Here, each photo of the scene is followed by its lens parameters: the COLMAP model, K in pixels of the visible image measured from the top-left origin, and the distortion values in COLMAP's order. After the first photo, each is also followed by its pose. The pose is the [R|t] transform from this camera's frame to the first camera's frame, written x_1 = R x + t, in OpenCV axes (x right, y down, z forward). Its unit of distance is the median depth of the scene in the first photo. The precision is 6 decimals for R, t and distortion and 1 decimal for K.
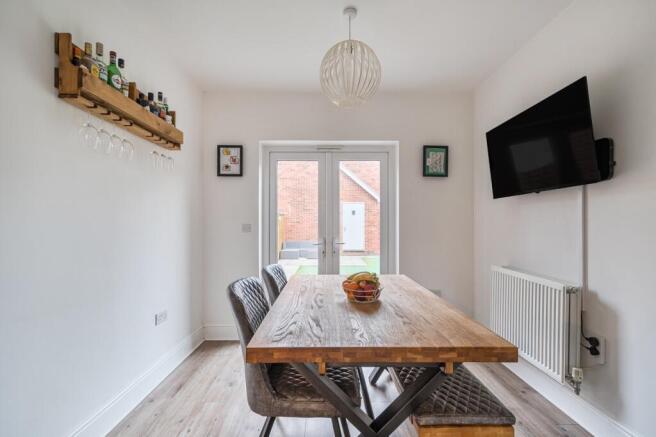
lens RADIAL K [[294.8, 0, 326.8], [0, 294.8, 222.8], [0, 0, 1]] dist [-0.000106, 0.000029]
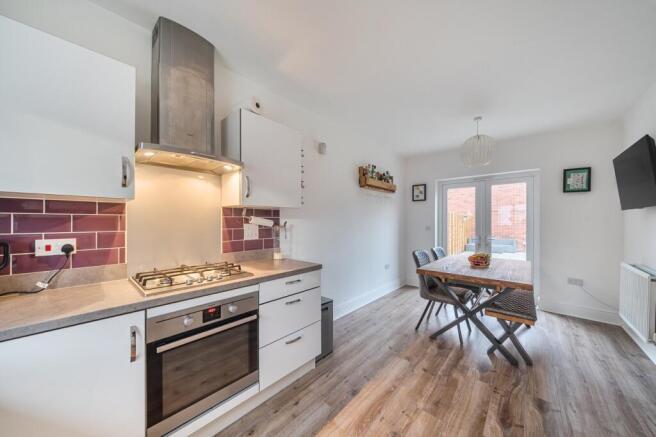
lens RADIAL K [[224.3, 0, 332.1], [0, 224.3, 221.5], [0, 0, 1]] dist [-0.005837, -0.000239]
pose [[0.750646, 0.000332, -0.660704, 0.206303], [0.000768, 0.999999, 0.001374, -0.027415], [0.660704, -0.001539, 0.750645, -0.456376]]
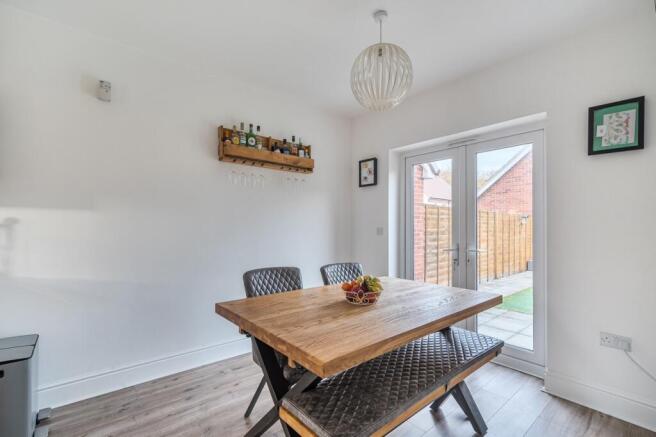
lens RADIAL K [[294.8, 0, 326.1], [0, 294.8, 224.5], [0, 0, 1]] dist [-0.000106, 0.000029]
pose [[0.646036, -0.004885, -0.763291, 0.447568], [0.000183, 0.999980, -0.006245, -0.000852], [0.763307, 0.003895, 0.646025, 0.136031]]
